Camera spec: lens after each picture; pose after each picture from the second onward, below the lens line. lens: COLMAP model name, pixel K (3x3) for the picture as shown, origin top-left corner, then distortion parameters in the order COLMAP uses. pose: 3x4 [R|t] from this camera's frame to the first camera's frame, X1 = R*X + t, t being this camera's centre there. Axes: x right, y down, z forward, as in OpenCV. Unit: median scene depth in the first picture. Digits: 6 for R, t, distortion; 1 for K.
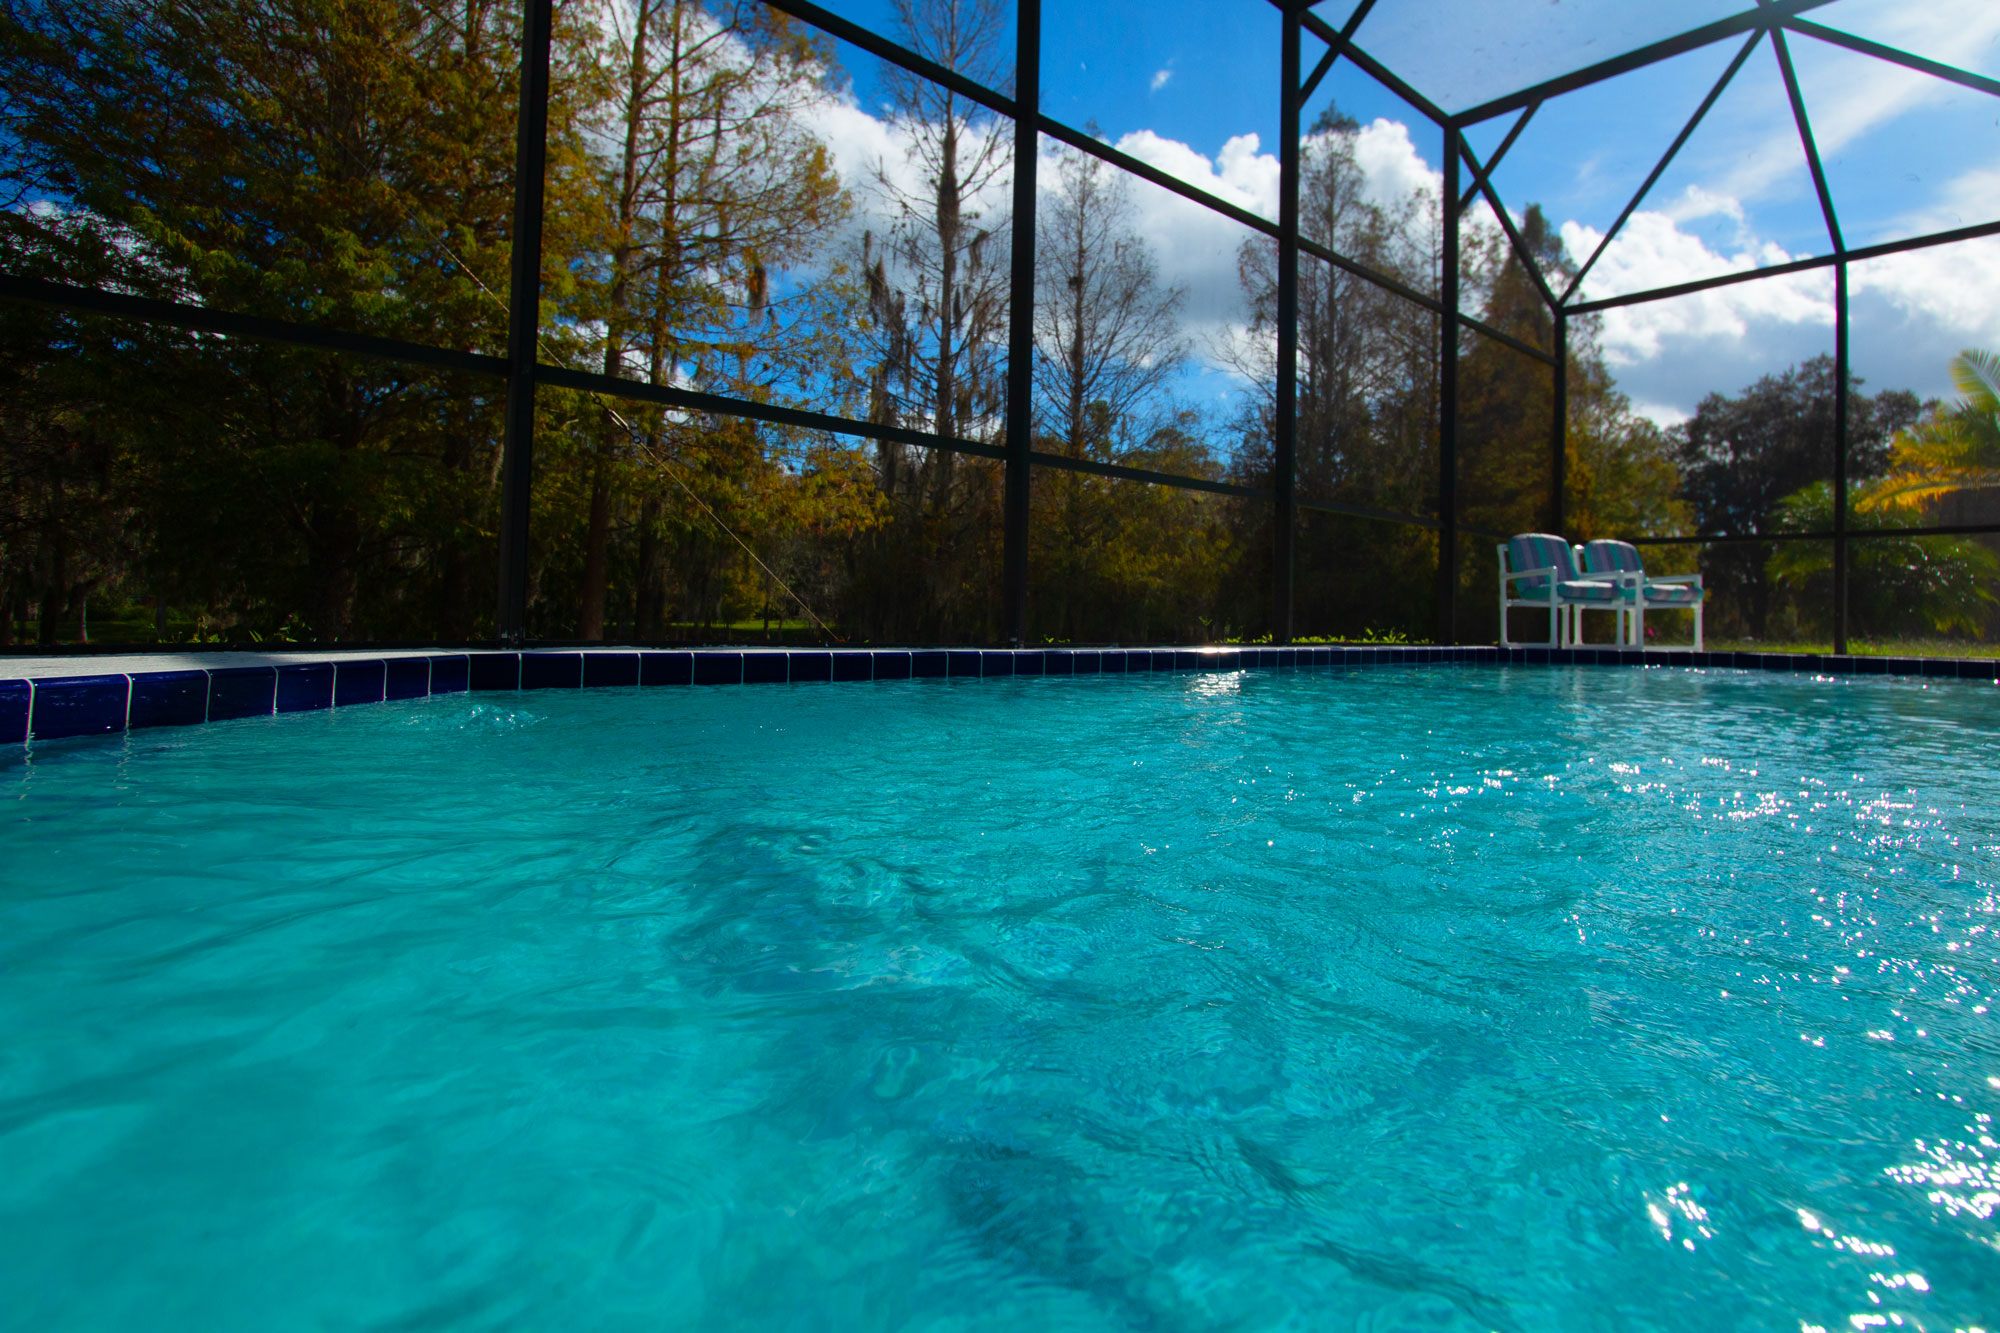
lens RADIAL K [[928.6, 0, 999.7], [0, 928.6, 658.4], [0, 0, 1]] dist [-0.003742, -0.000426]
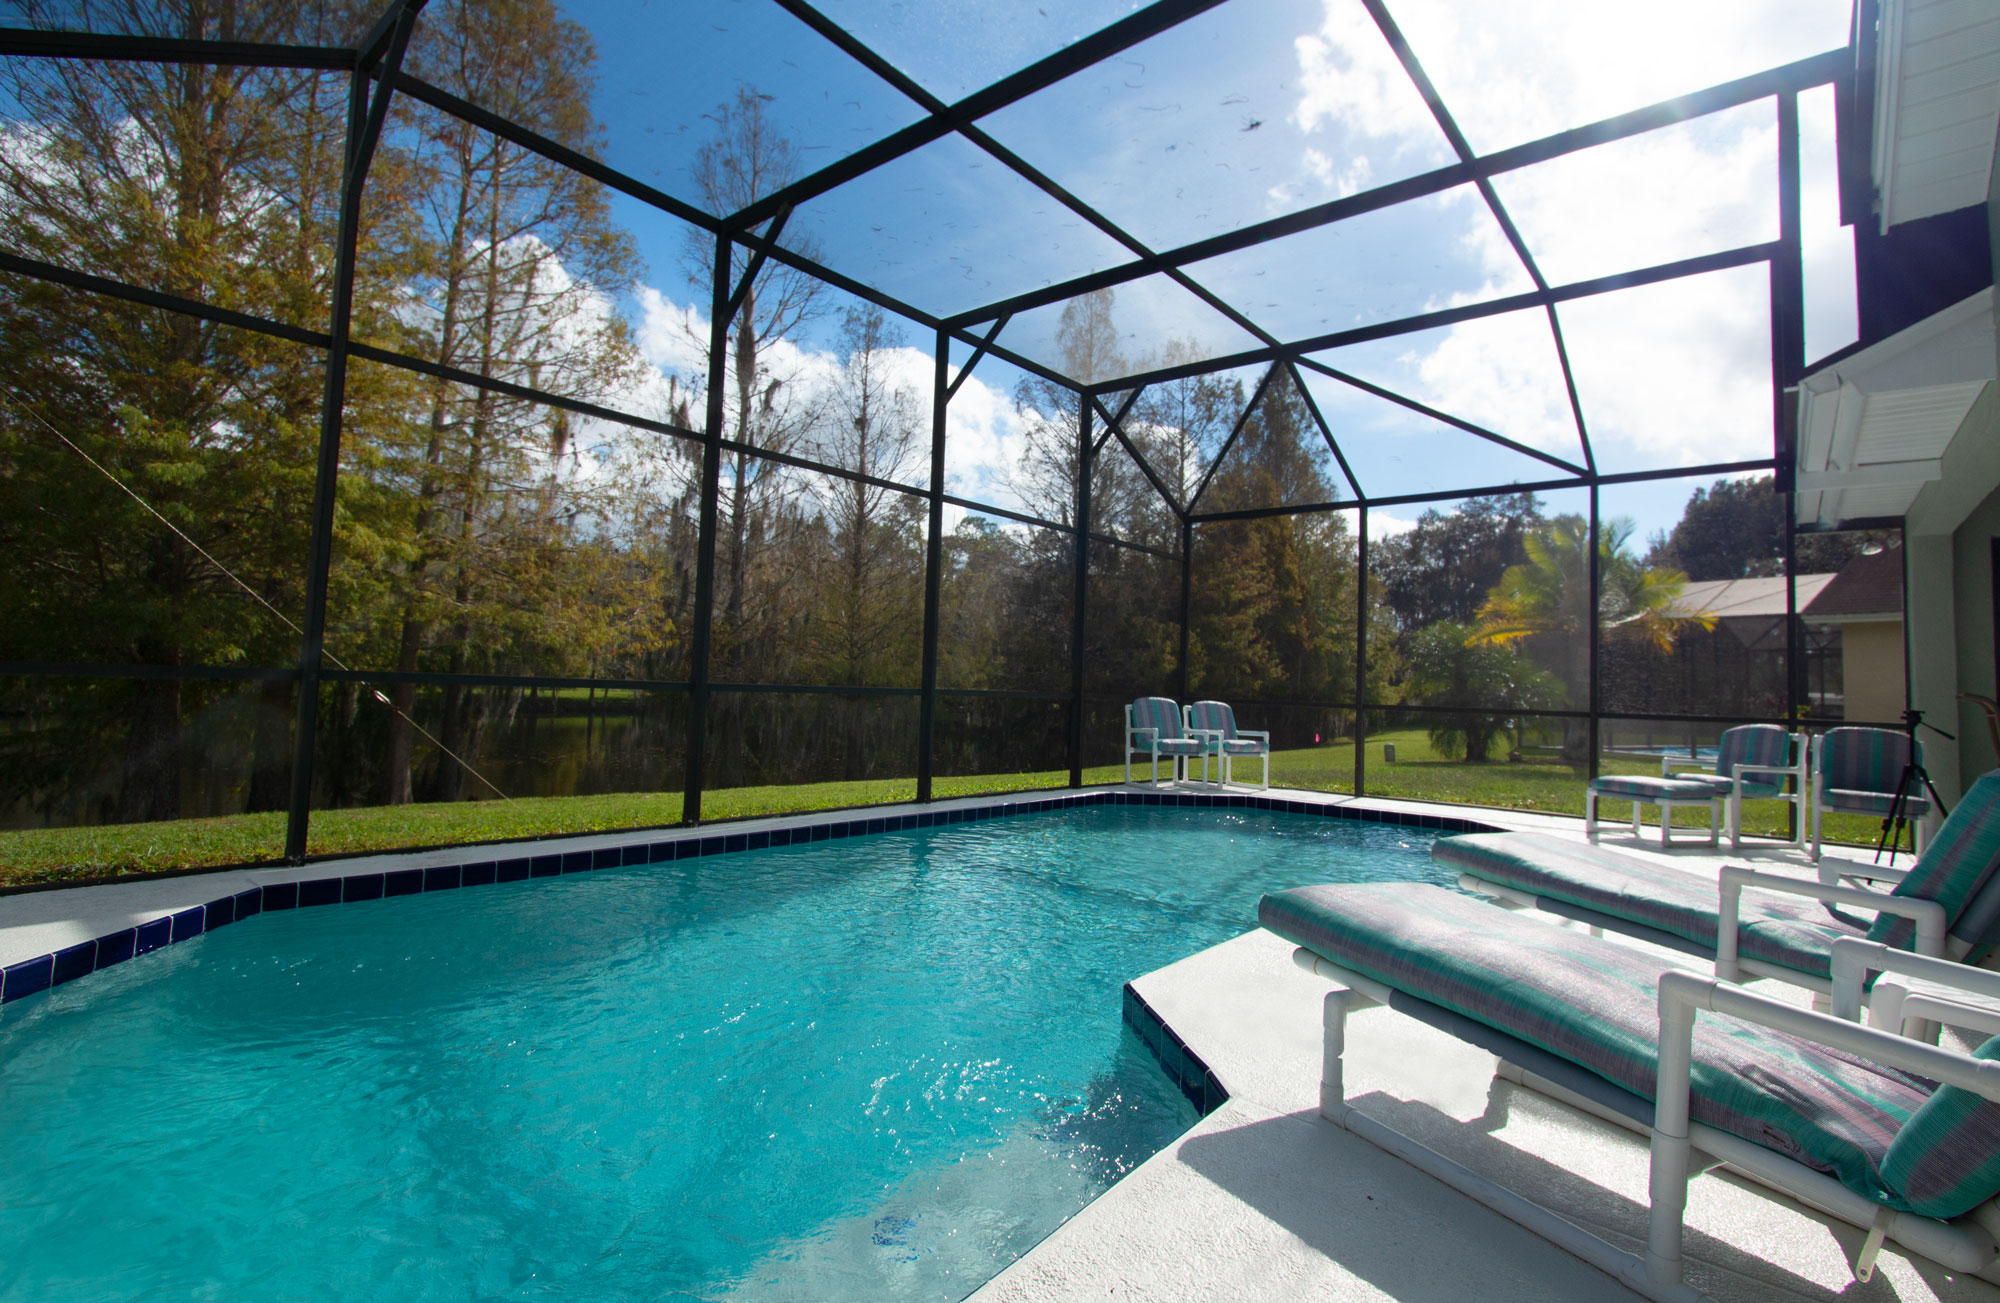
lens RADIAL K [[960.0, 0, 997.6], [0, 960.0, 639.9], [0, 0, 1]] dist [-0.008389, -0.000439]
pose [[0.994170, 0.017052, 0.106467, 0.133629], [-0.014518, 0.999594, -0.024528, -0.111963], [-0.106842, 0.022839, 0.994014, -0.205616]]
